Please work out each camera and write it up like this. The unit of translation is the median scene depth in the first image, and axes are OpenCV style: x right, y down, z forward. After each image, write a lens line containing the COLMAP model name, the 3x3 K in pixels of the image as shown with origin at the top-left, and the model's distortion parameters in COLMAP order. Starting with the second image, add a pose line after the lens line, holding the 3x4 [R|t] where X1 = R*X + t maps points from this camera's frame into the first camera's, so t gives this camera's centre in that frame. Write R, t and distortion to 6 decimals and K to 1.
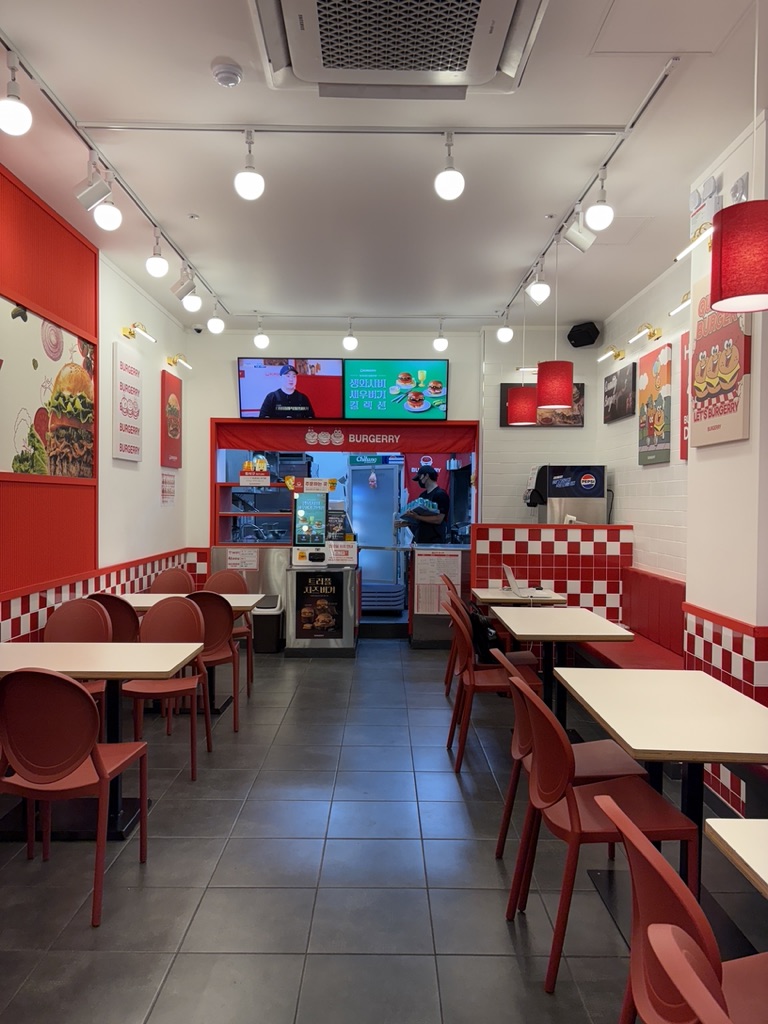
lens RADIAL K [[769.3, 0, 384.1], [0, 769.3, 510.8], [0, 0, 1]] dist [0.057586, -0.043364]
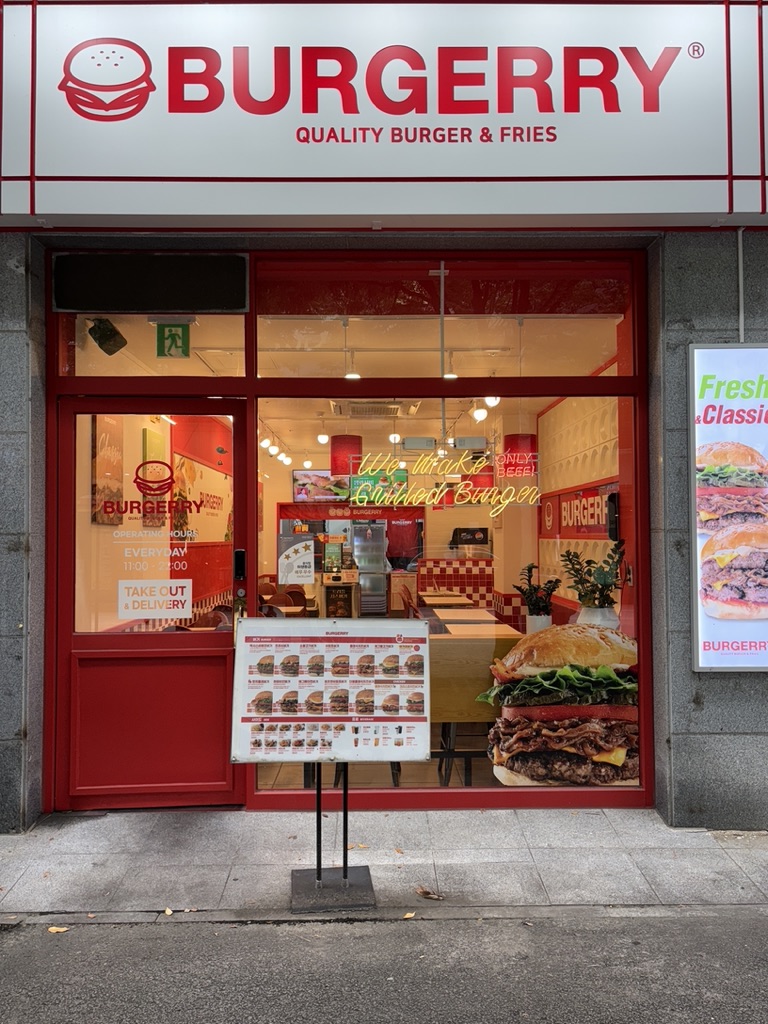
lens RADIAL K [[769.3, 0, 388.0], [0, 769.3, 514.2], [0, 0, 1]] dist [0.057586, -0.043364]
pose [[0.999766, -0.013215, 0.017100, 0.004969], [0.013900, 0.999079, -0.040590, -0.016342], [-0.016548, 0.040818, 0.999030, -0.847528]]
